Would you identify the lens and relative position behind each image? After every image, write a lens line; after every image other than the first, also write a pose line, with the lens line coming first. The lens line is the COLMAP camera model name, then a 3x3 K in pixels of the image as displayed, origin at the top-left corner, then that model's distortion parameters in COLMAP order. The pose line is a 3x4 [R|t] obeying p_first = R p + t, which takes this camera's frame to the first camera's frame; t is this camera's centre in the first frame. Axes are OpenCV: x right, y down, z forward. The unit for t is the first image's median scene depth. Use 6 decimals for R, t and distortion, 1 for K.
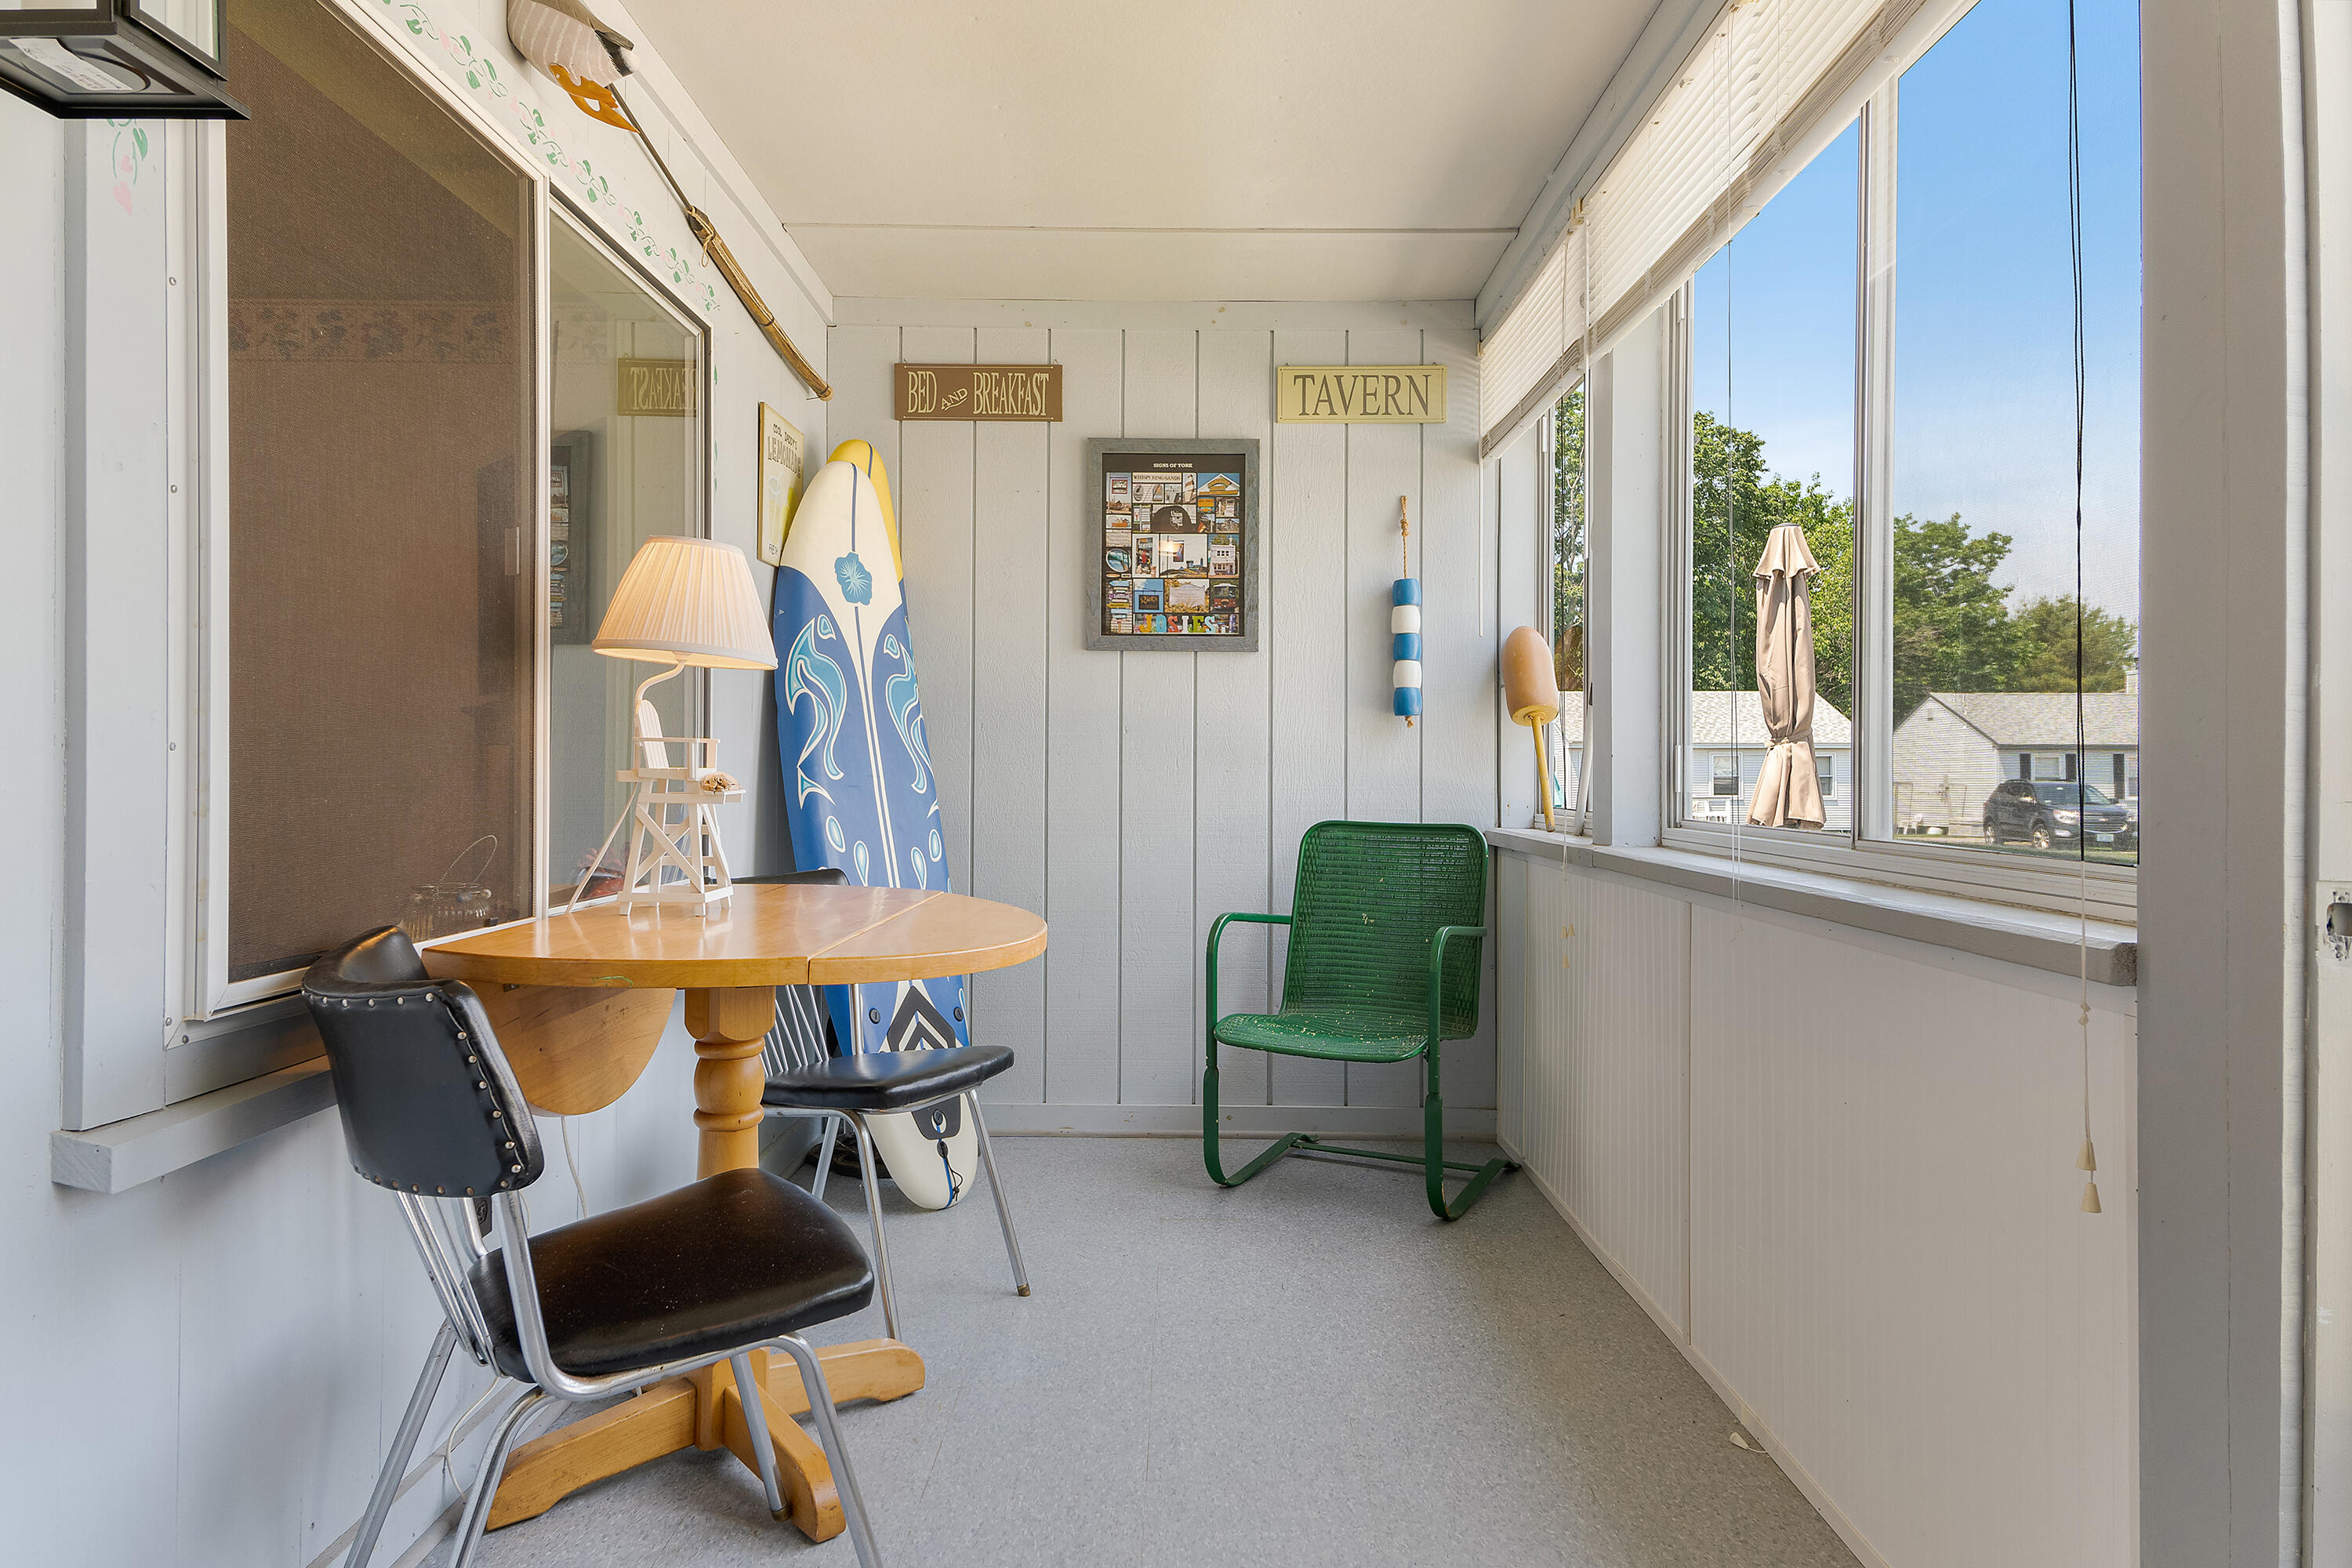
lens RADIAL K [[1545.1, 0, 1145.1], [0, 1545.1, 744.2], [0, 0, 1]] dist [0.102503, -0.001403]
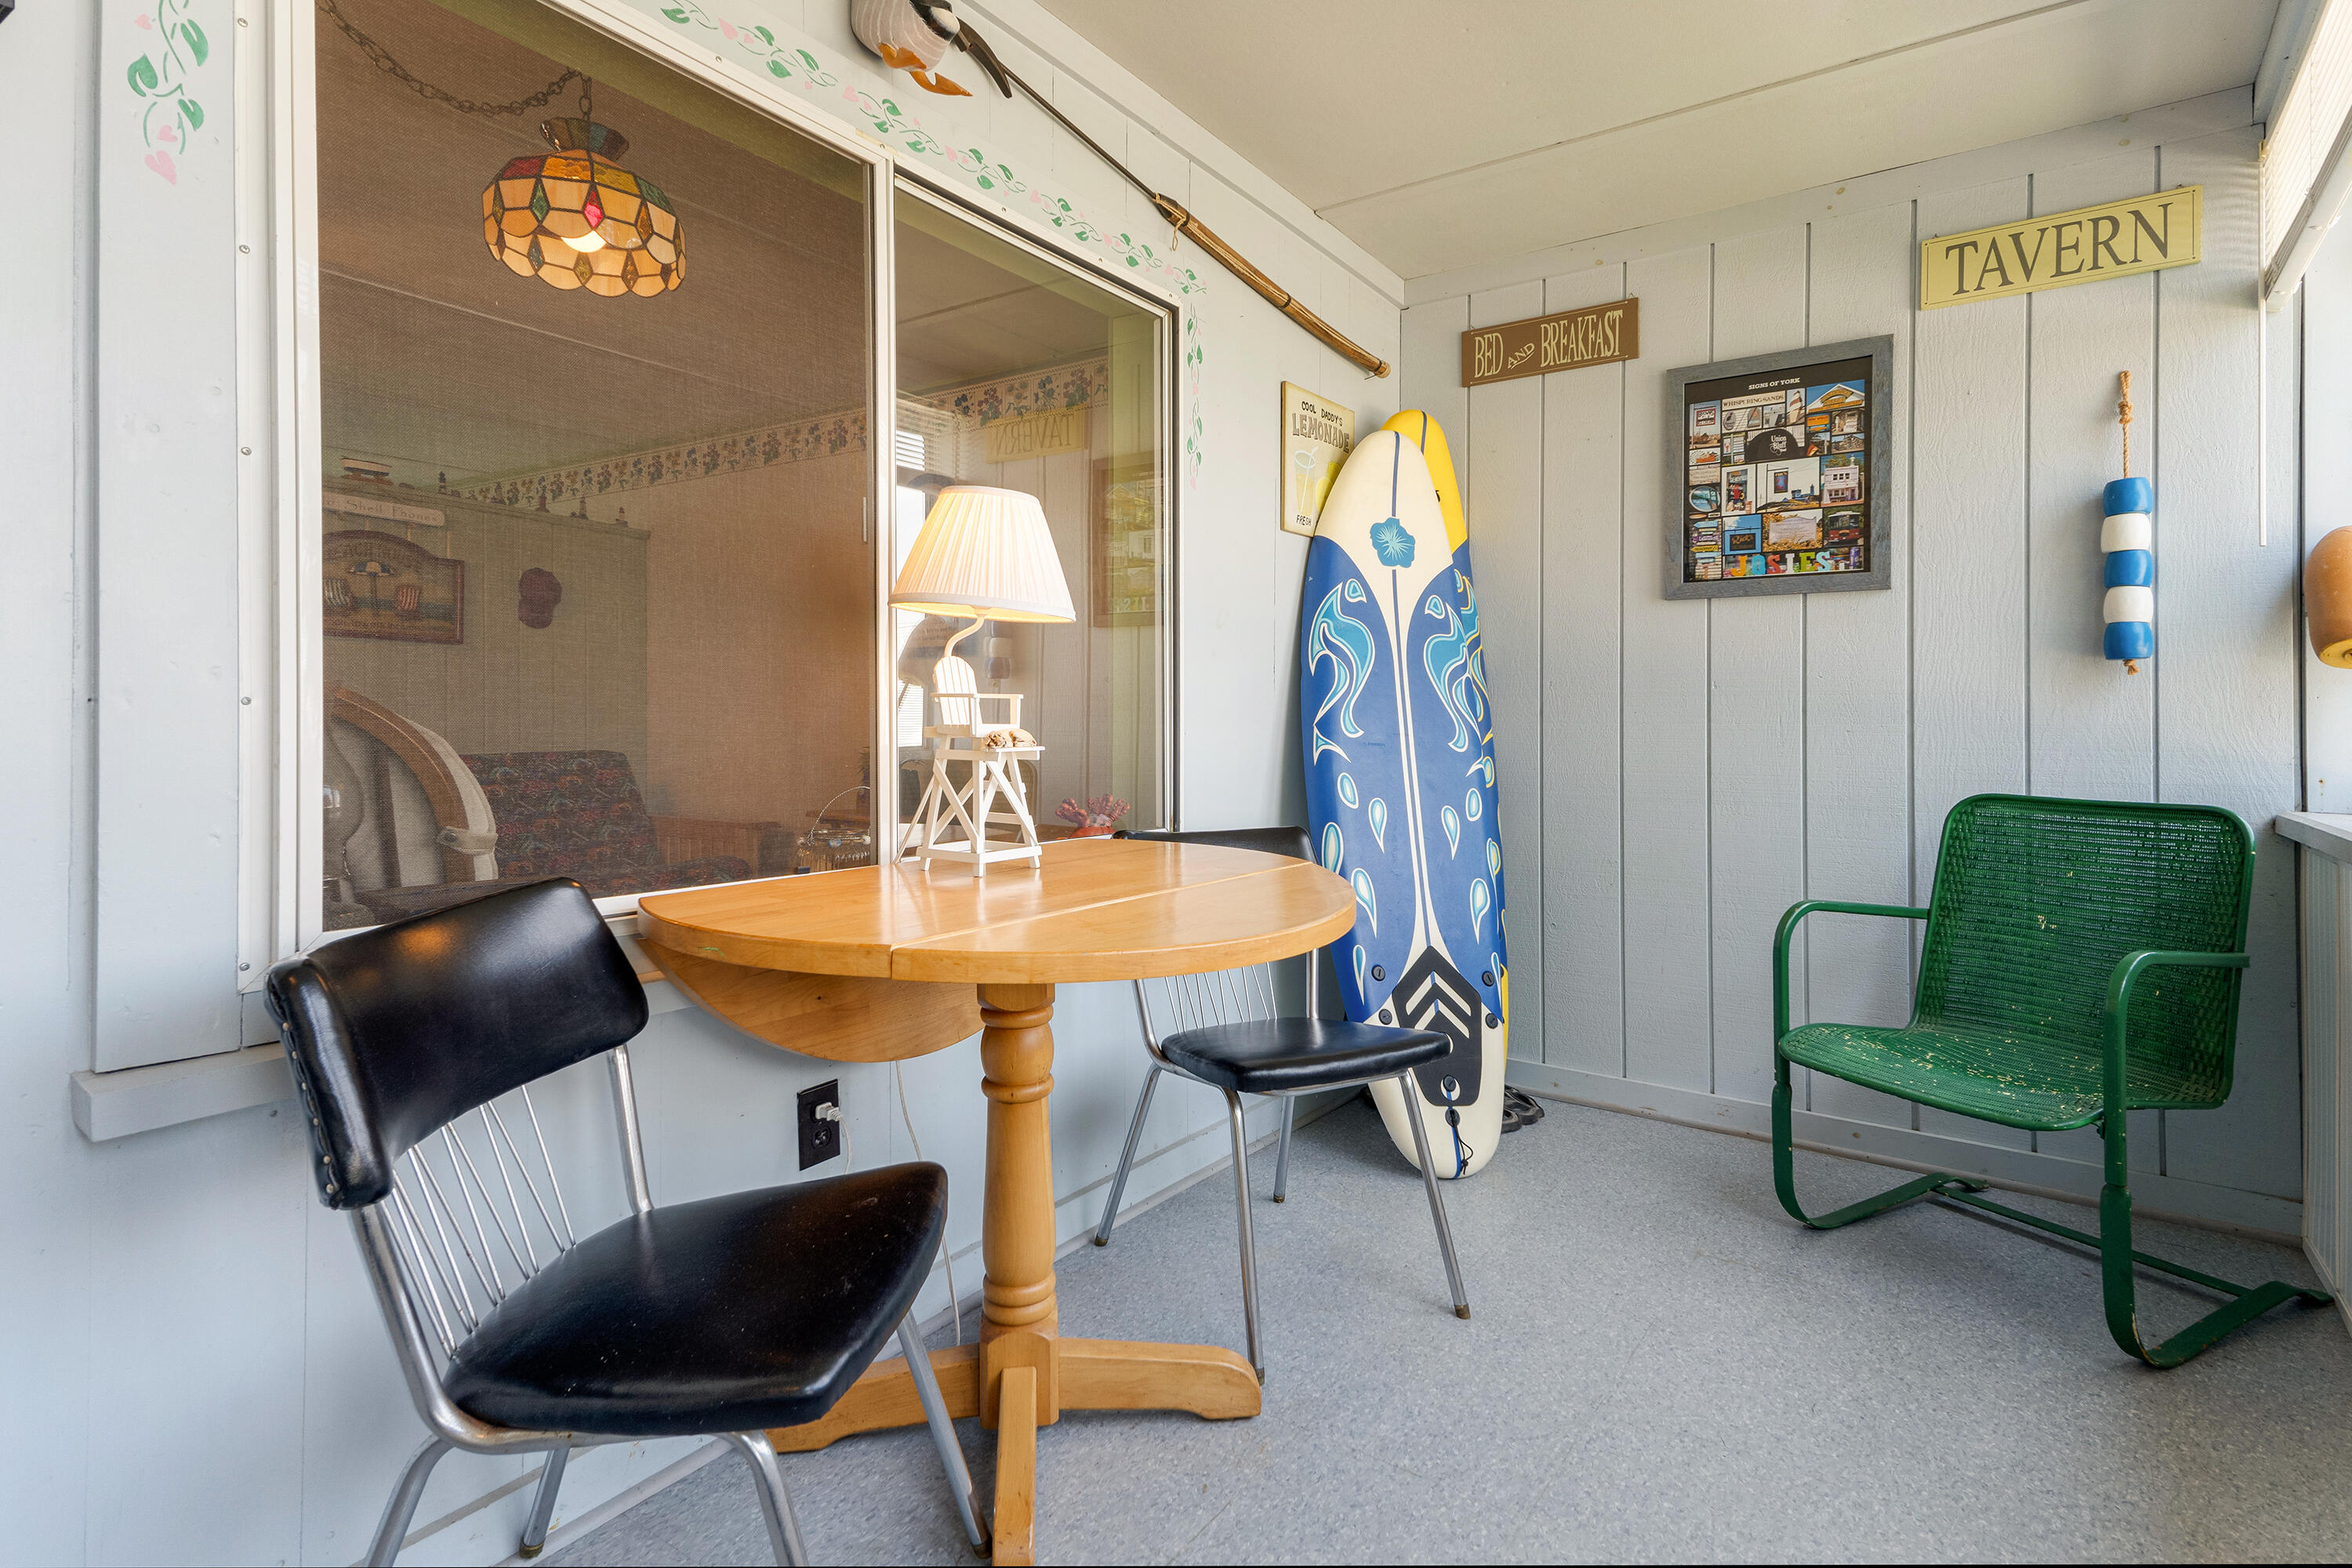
lens RADIAL K [[1207.5, 0, 1086.0], [0, 1207.5, 720.5], [0, 0, 1]] dist [0.058786, -0.015993]
pose [[0.822369, -0.000296, -0.568954, 0.095269], [0.005718, 0.999954, 0.007744, 0.003746], [0.568925, -0.009622, 0.822333, 0.201934]]
